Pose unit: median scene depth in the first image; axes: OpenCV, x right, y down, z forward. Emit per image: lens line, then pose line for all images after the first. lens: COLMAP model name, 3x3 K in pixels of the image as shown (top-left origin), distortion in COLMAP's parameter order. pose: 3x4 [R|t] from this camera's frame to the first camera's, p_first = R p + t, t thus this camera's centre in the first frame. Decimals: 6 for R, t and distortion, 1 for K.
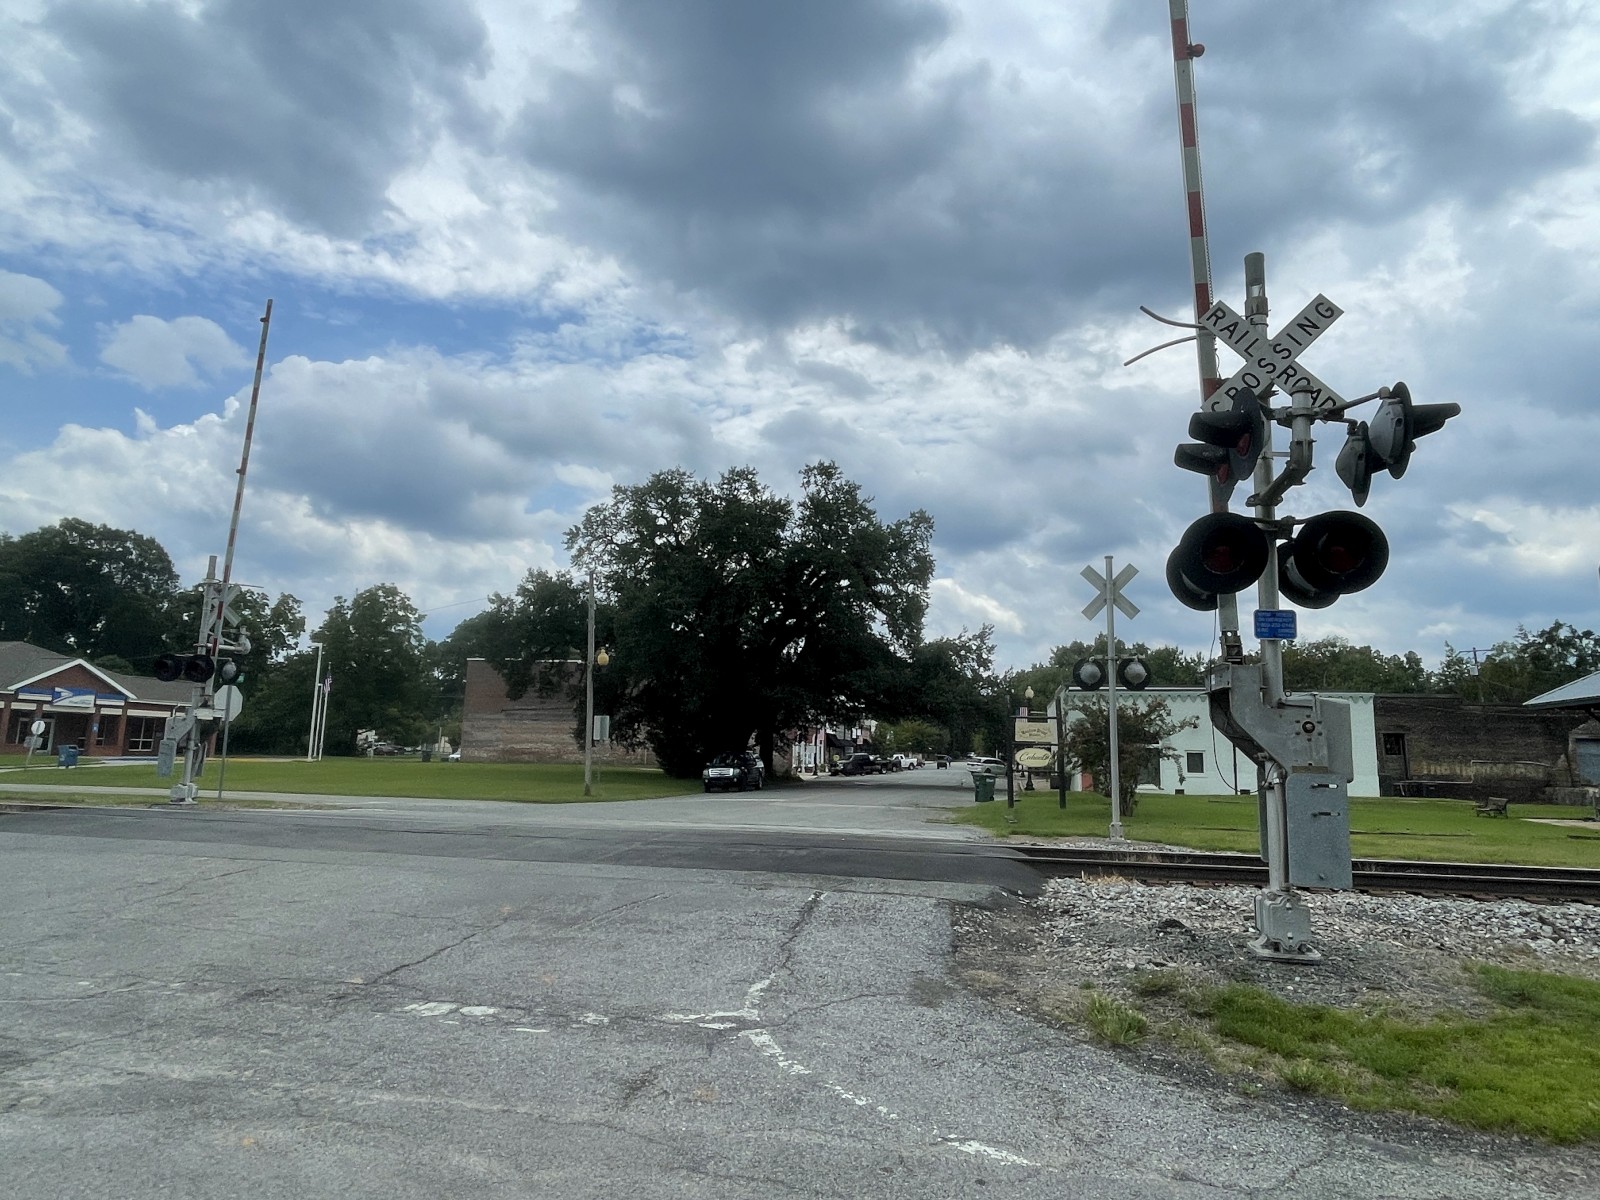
lens RADIAL K [[961.7, 0, 800.0], [0, 961.7, 600.0], [0, 0, 1]] dist [0.001975, 0.001128]
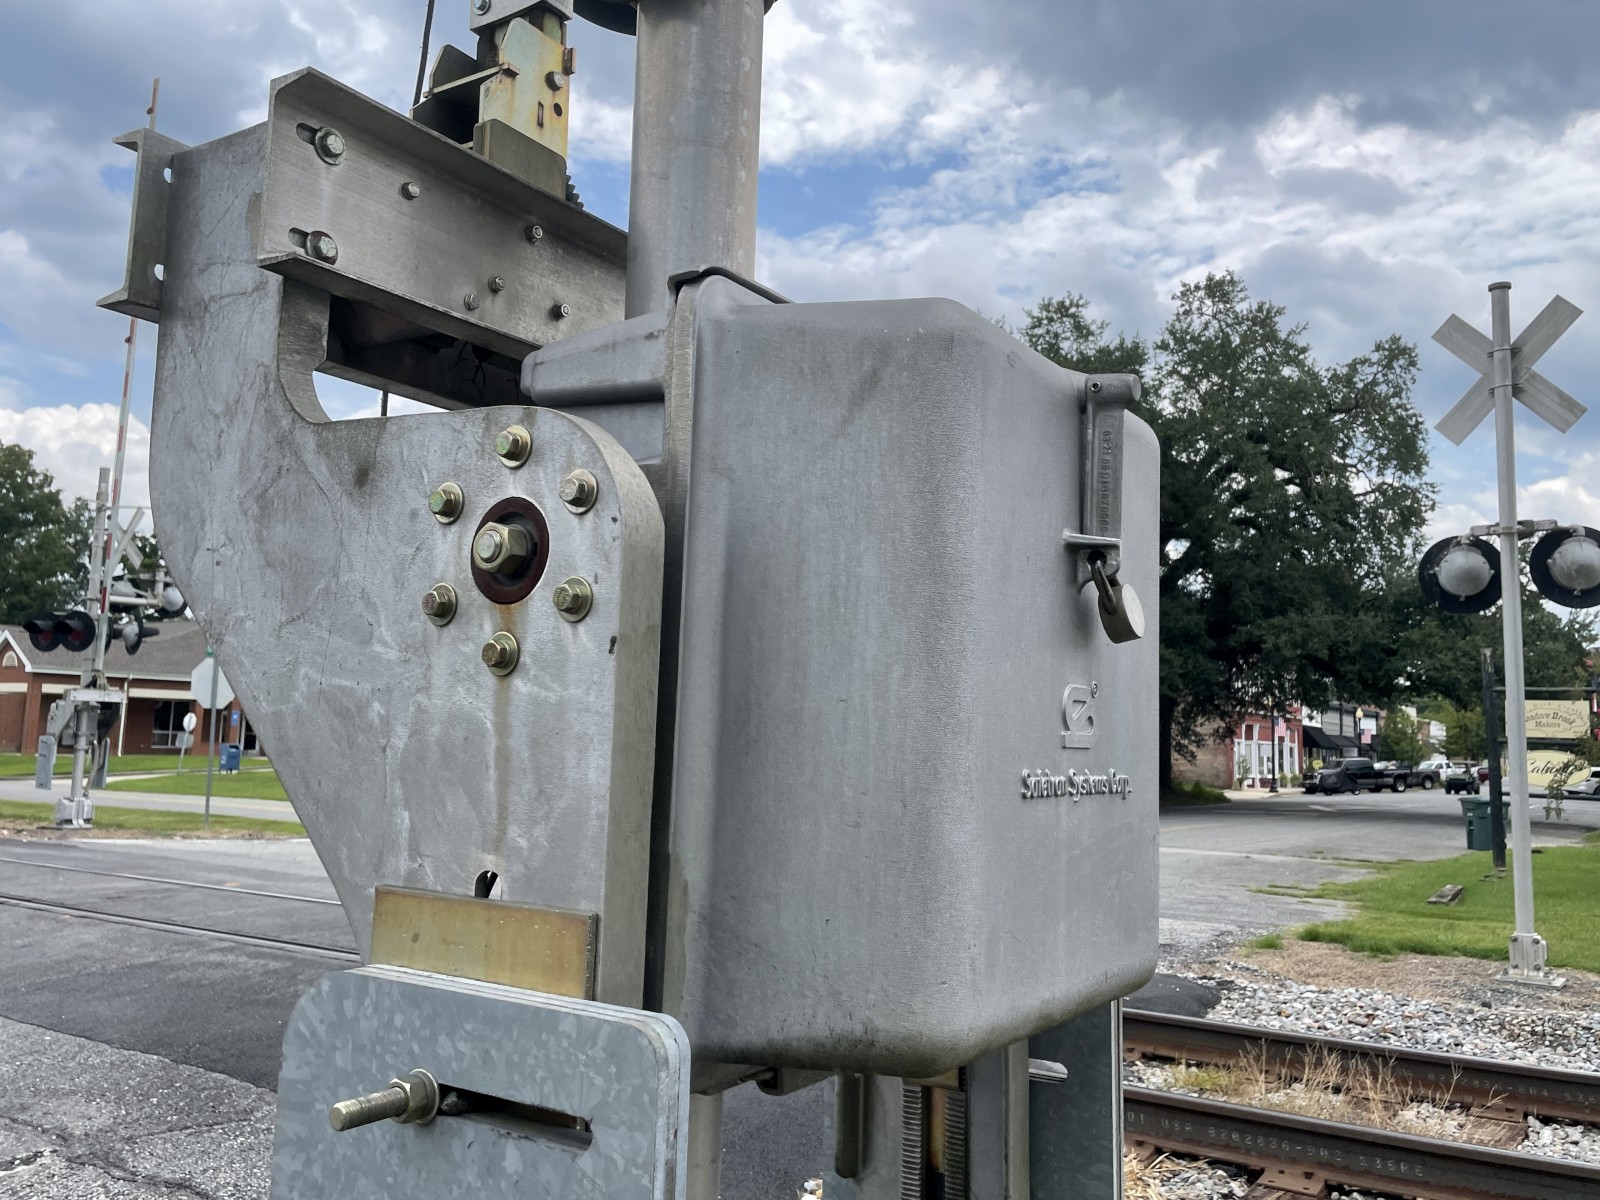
lens RADIAL K [[1314.9, 0, 801.5], [0, 1314.9, 554.9], [0, 0, 1]] dist [0.085507, -0.109040]
pose [[0.930703, -0.050951, -0.362209, 0.066491], [0.053934, 0.998543, -0.001878, 0.016167], [0.361776, -0.017787, 0.932095, 0.106812]]
